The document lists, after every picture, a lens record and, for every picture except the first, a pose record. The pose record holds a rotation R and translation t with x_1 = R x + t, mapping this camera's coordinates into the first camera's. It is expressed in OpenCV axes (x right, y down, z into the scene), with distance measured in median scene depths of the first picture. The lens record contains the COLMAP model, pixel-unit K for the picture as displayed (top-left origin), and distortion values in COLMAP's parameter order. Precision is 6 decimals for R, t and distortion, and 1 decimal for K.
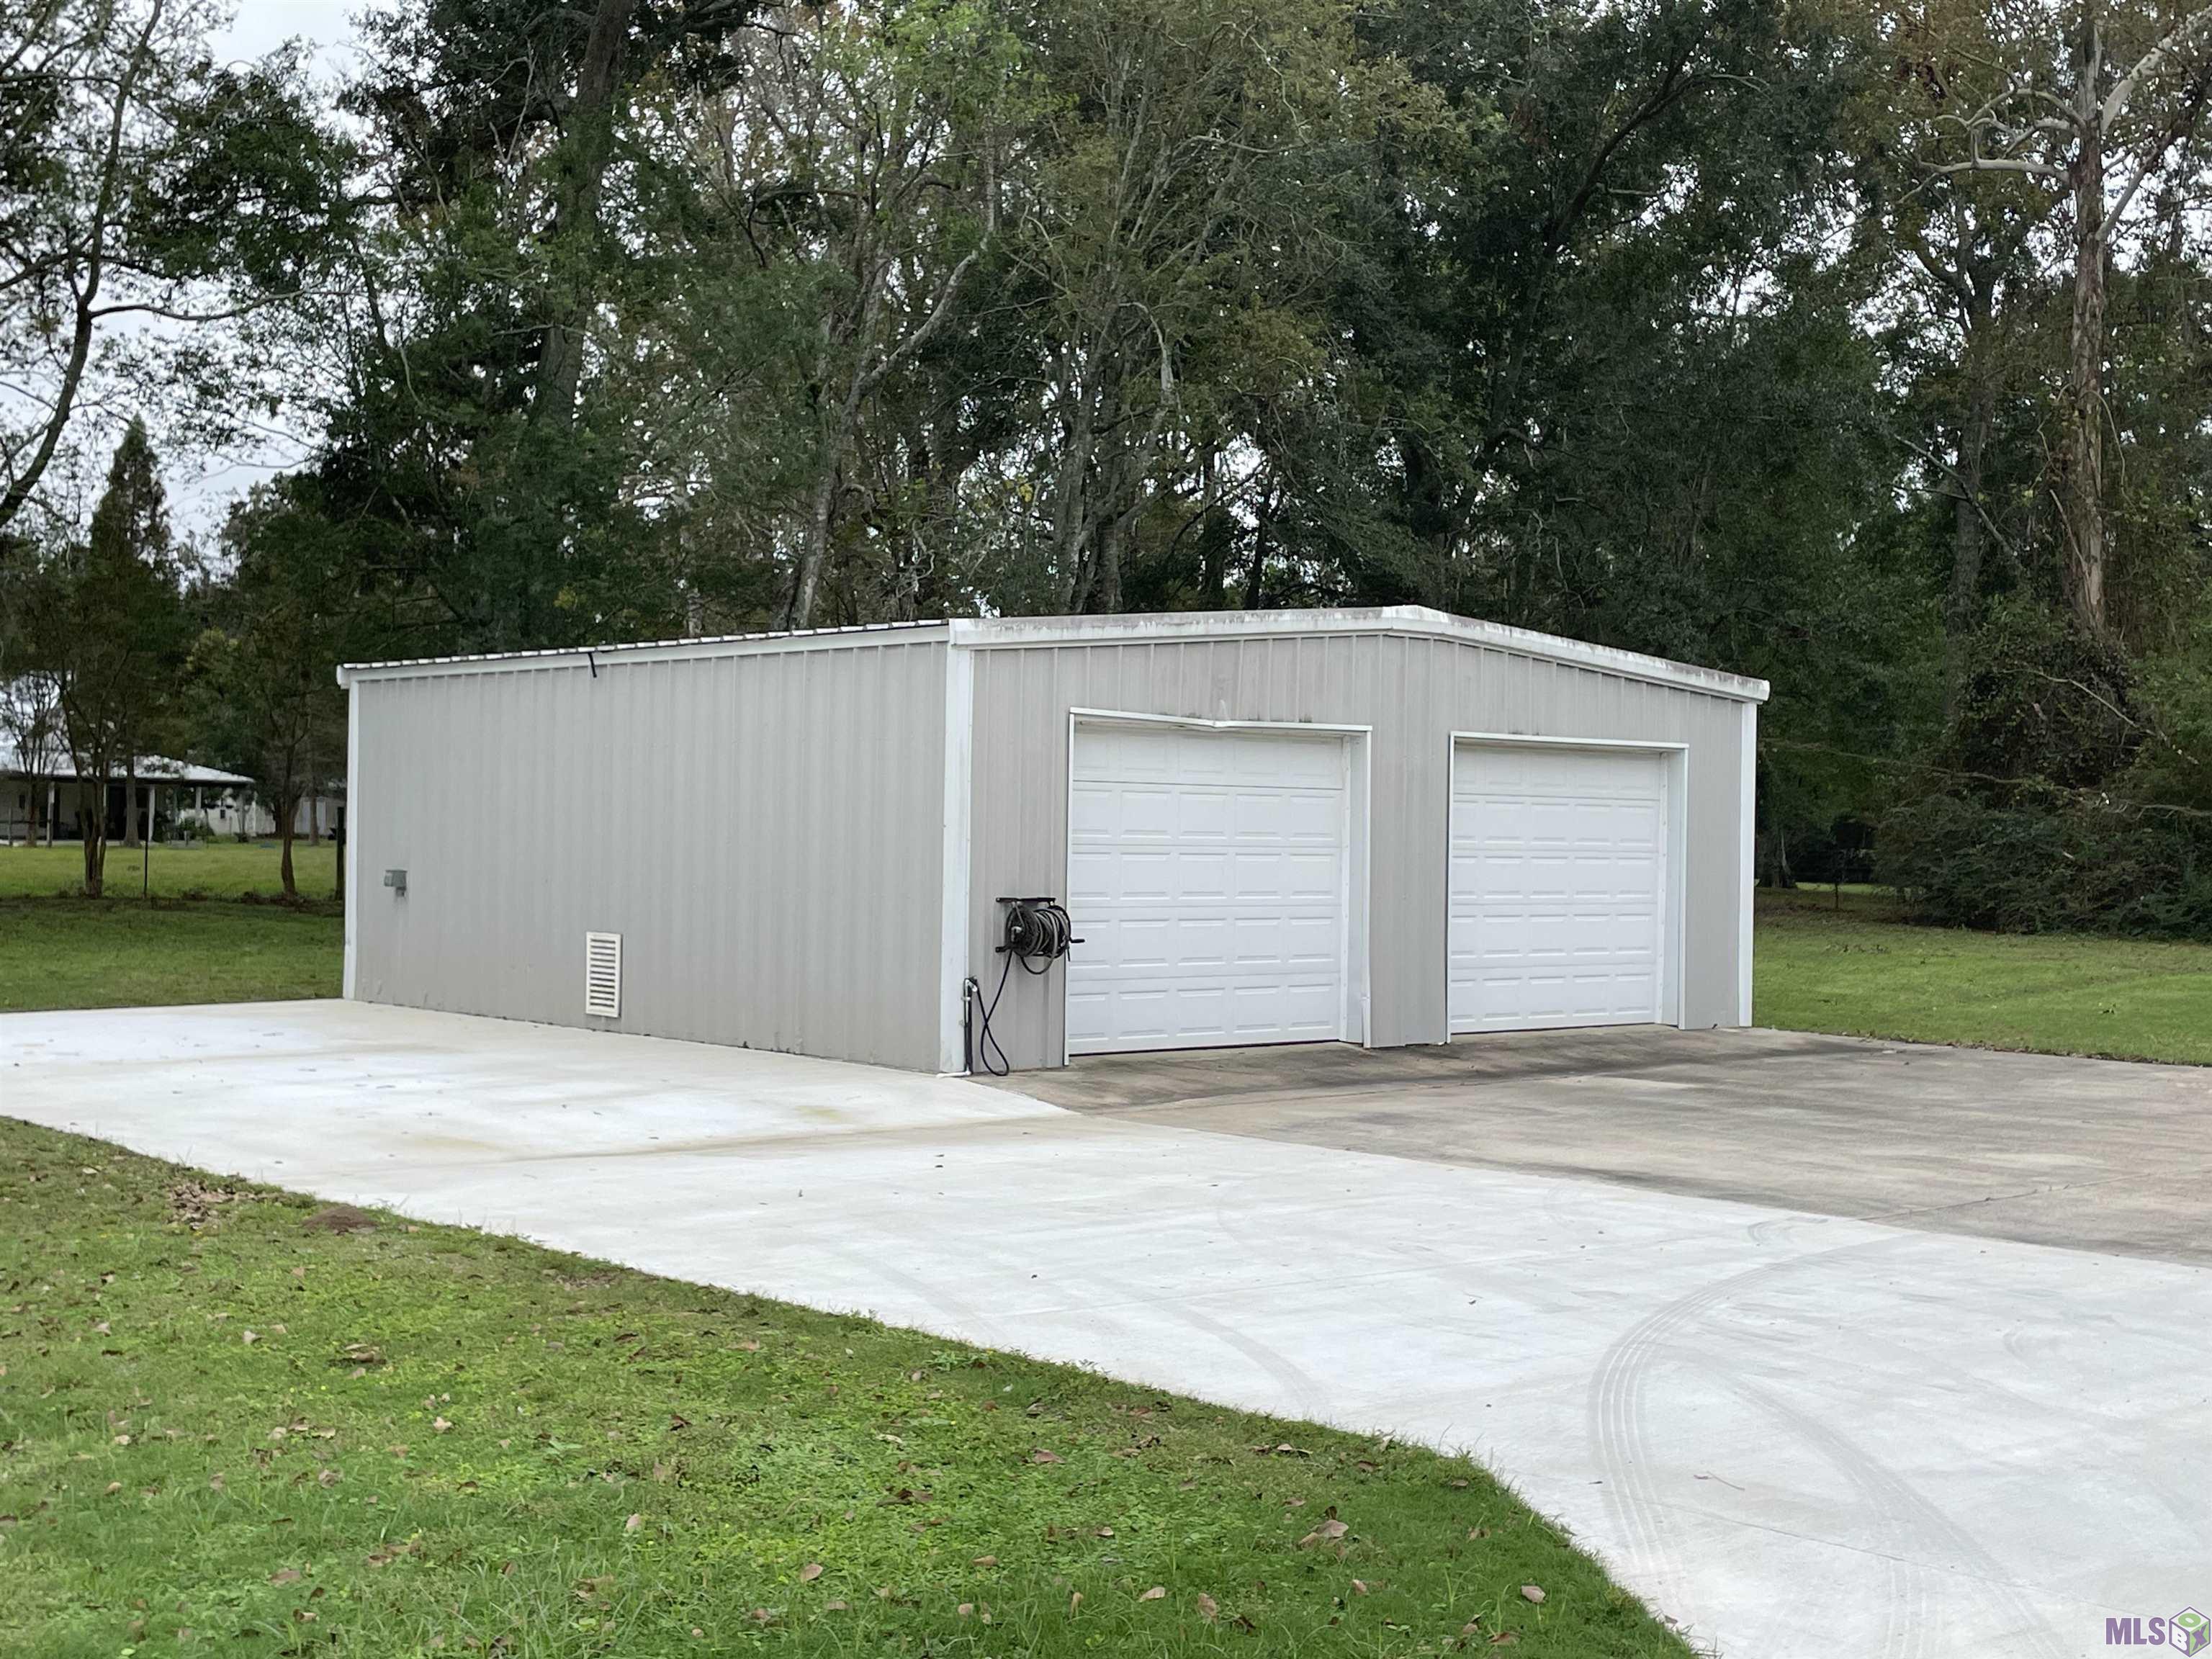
lens RADIAL K [[2641.3, 0, 1105.8], [0, 2641.3, 819.3], [0, 0, 1]] dist [0.050825, 0.000000]
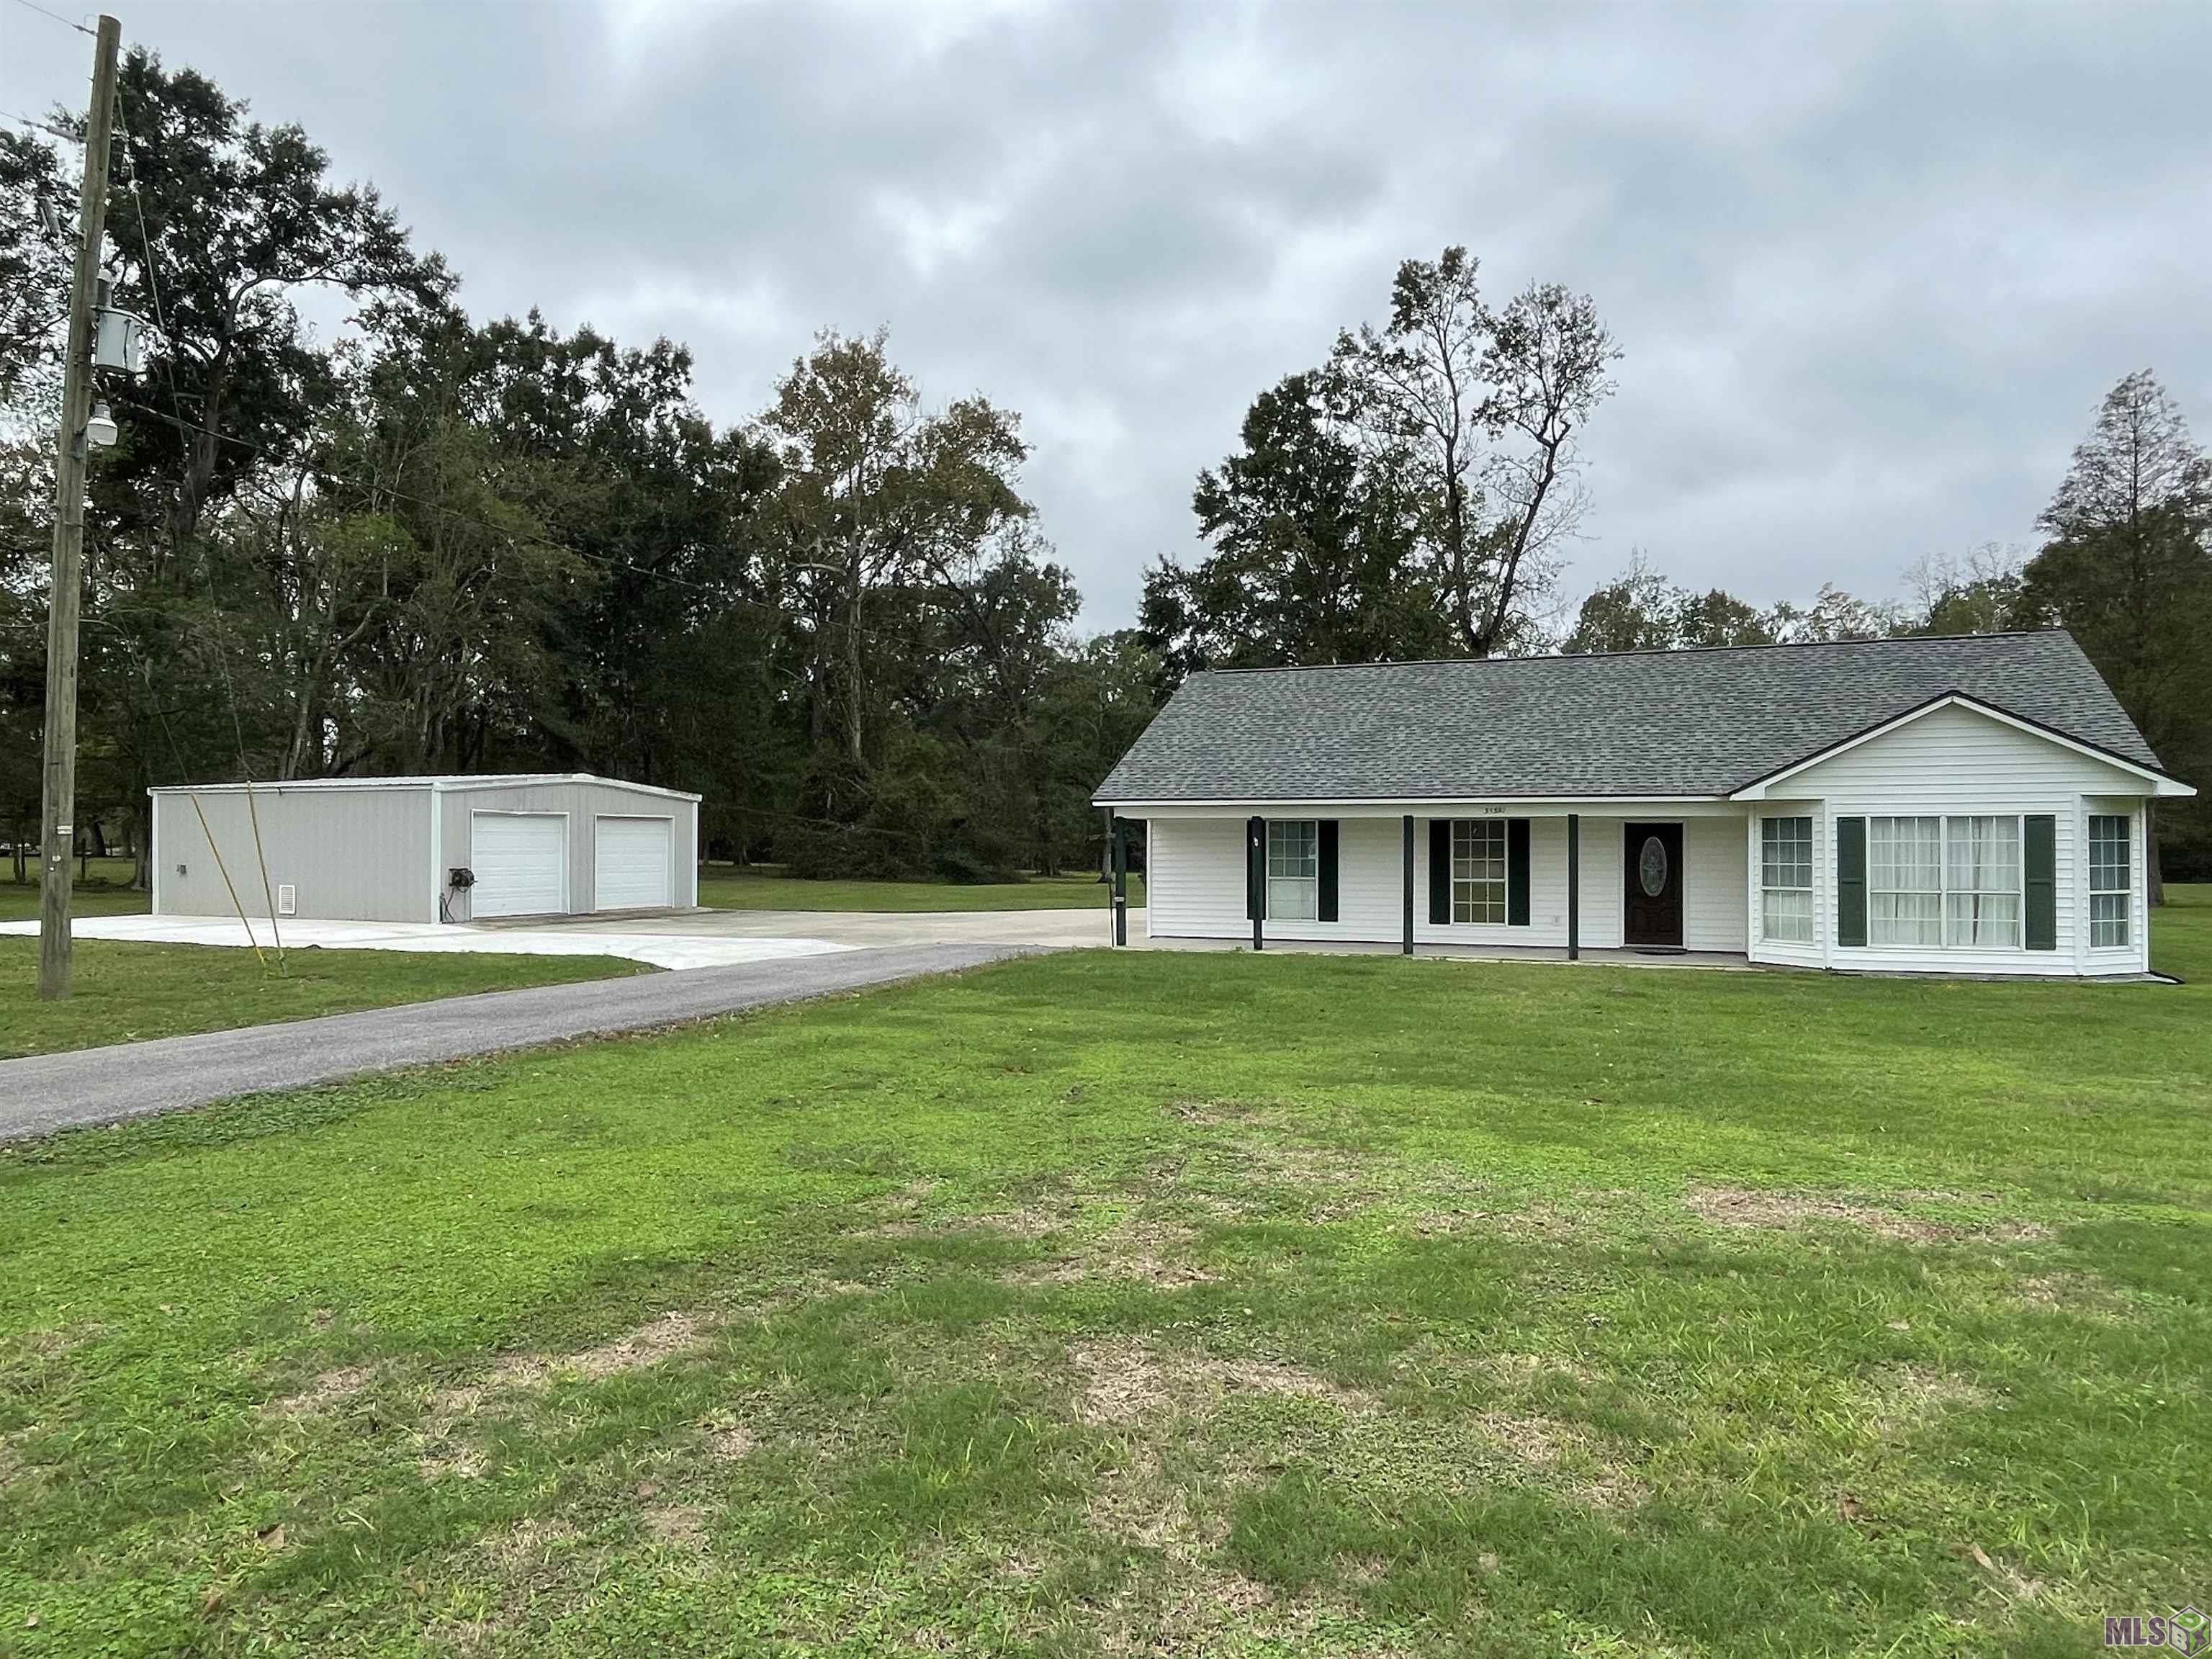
lens RADIAL K [[1446.4, 0, 1101.2], [0, 1446.4, 818.7], [0, 0, 1]] dist [-0.002869, 0.000783]
pose [[0.888351, -0.005633, 0.459131, -0.053802], [0.009447, 0.999937, -0.006012, -0.004795], [-0.459068, 0.009679, 0.888348, -0.346409]]
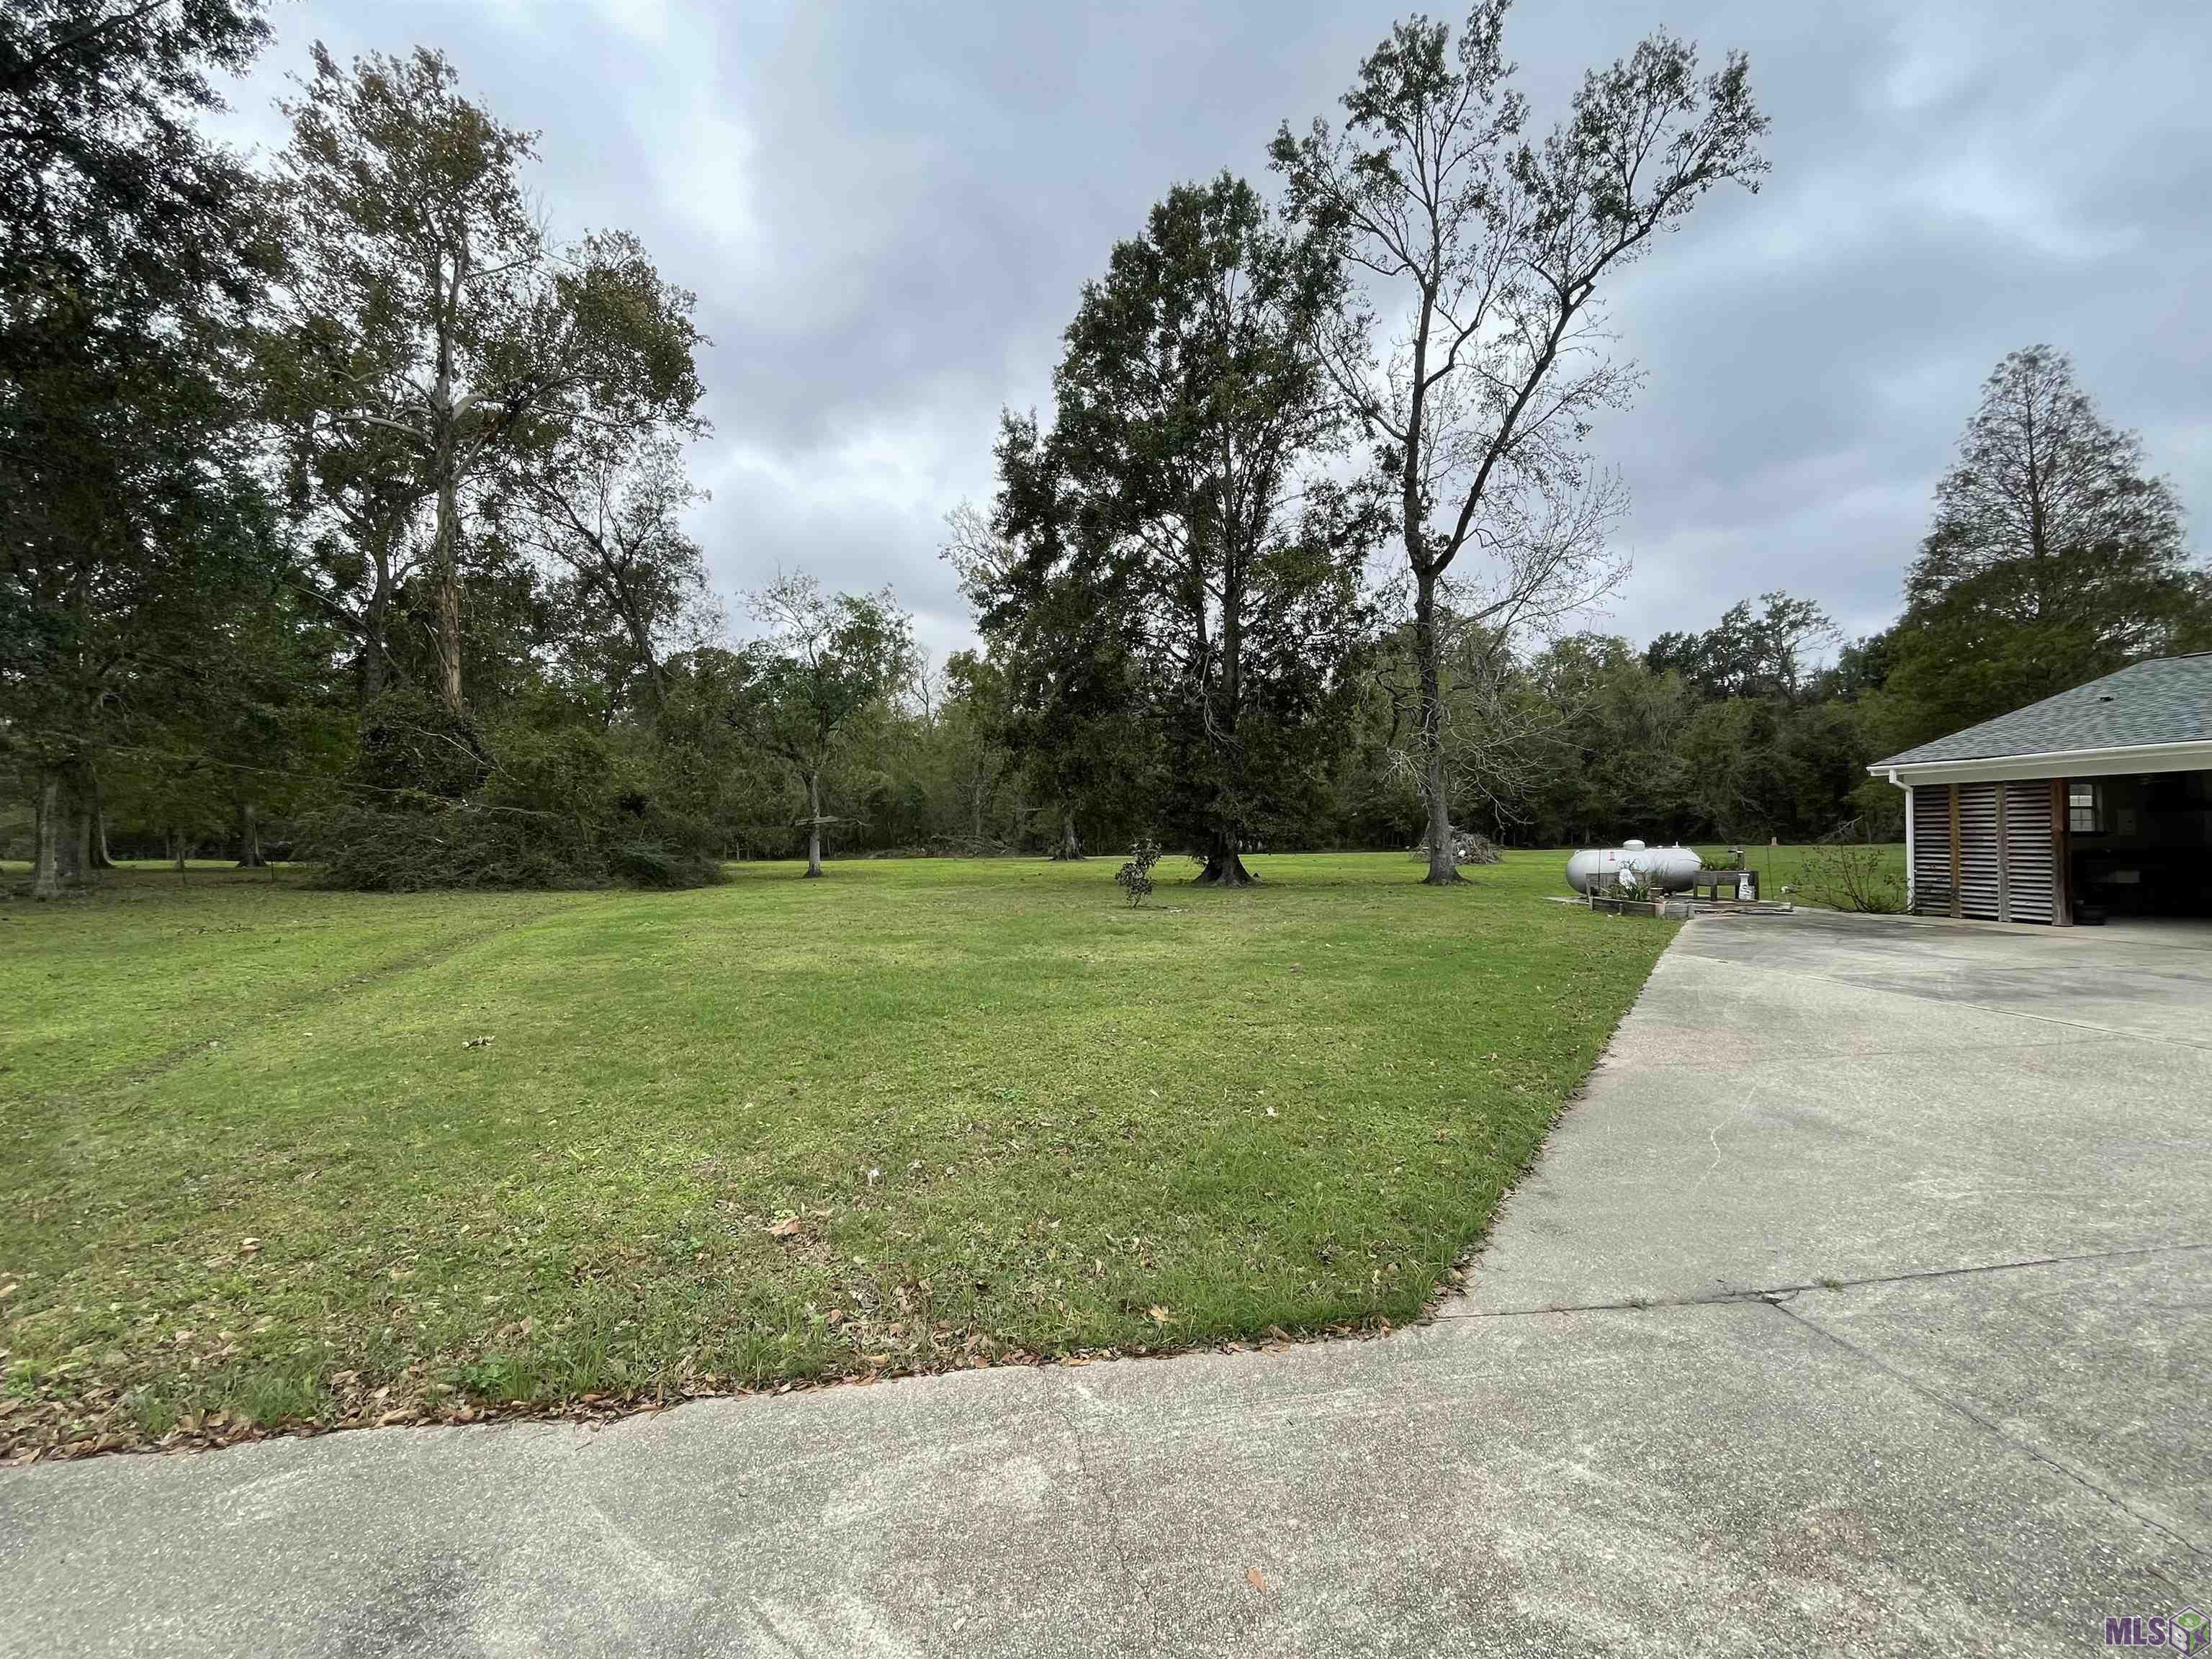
lens RADIAL K [[901.0, 0, 1099.3], [0, 901.0, 821.6], [0, 0, 1]] dist [0.000107, 0.000082]
pose [[0.563252, -0.012924, 0.826184, 0.142482], [0.016061, 0.999860, 0.004691, 0.006196], [-0.826129, 0.010627, 0.563381, 0.379406]]
